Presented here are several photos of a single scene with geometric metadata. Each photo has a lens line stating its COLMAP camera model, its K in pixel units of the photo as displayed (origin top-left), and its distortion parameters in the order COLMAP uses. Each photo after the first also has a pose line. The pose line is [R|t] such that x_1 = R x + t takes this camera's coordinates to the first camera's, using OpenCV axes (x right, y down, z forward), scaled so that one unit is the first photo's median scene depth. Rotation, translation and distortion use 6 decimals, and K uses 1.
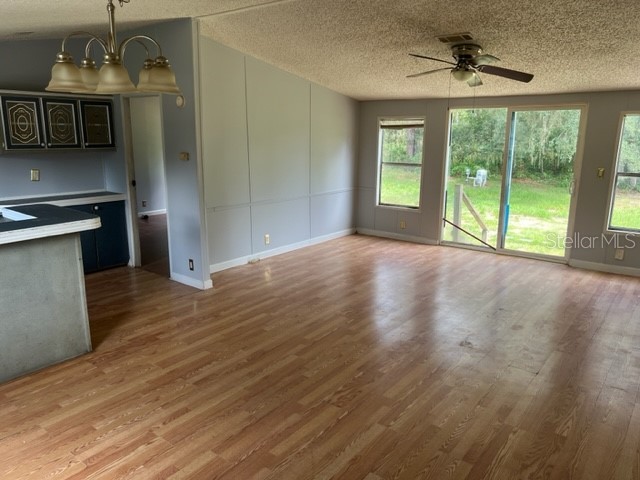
lens RADIAL K [[481.6, 0, 320.0], [0, 481.6, 240.0], [0, 0, 1]] dist [0.006457, -0.002896]
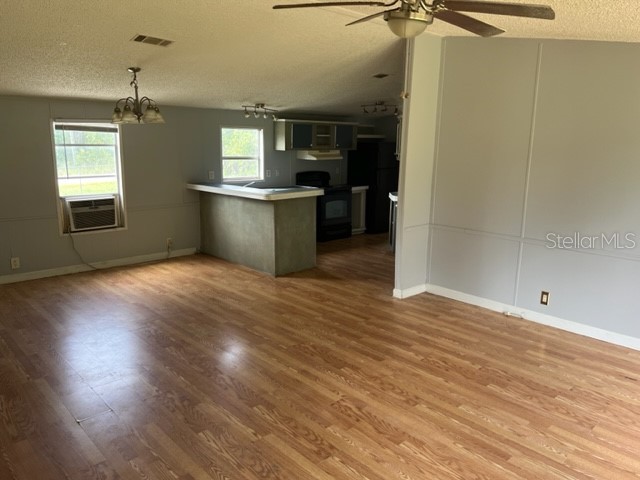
lens RADIAL K [[479.6, 0, 320.0], [0, 479.6, 240.0], [0, 0, 1]] dist [0.174574, -0.000509]
pose [[-0.188339, 0.181173, -0.965248, 0.770332], [-0.219076, 0.950322, 0.221118, -0.206496], [0.957358, 0.253108, -0.139292, 0.984214]]
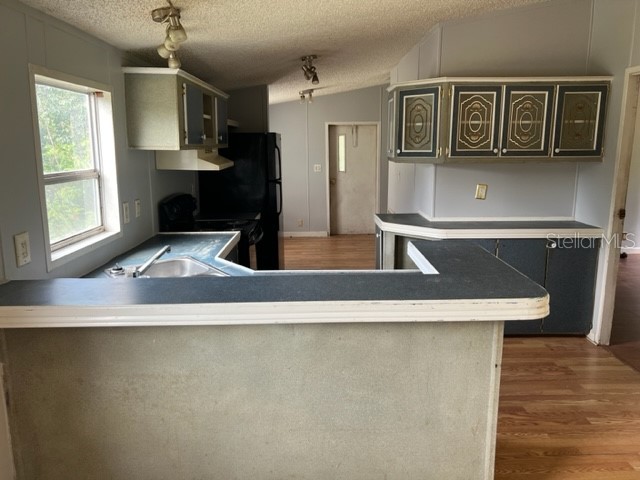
lens RADIAL K [[481.6, 0, 320.0], [0, 481.6, 240.0], [0, 0, 1]] dist [0.006457, -0.002896]
pose [[0.619877, 0.139834, -0.772139, -0.165830], [-0.160293, 0.985810, 0.049846, -0.061389], [0.768153, 0.092870, 0.633495, 0.362349]]
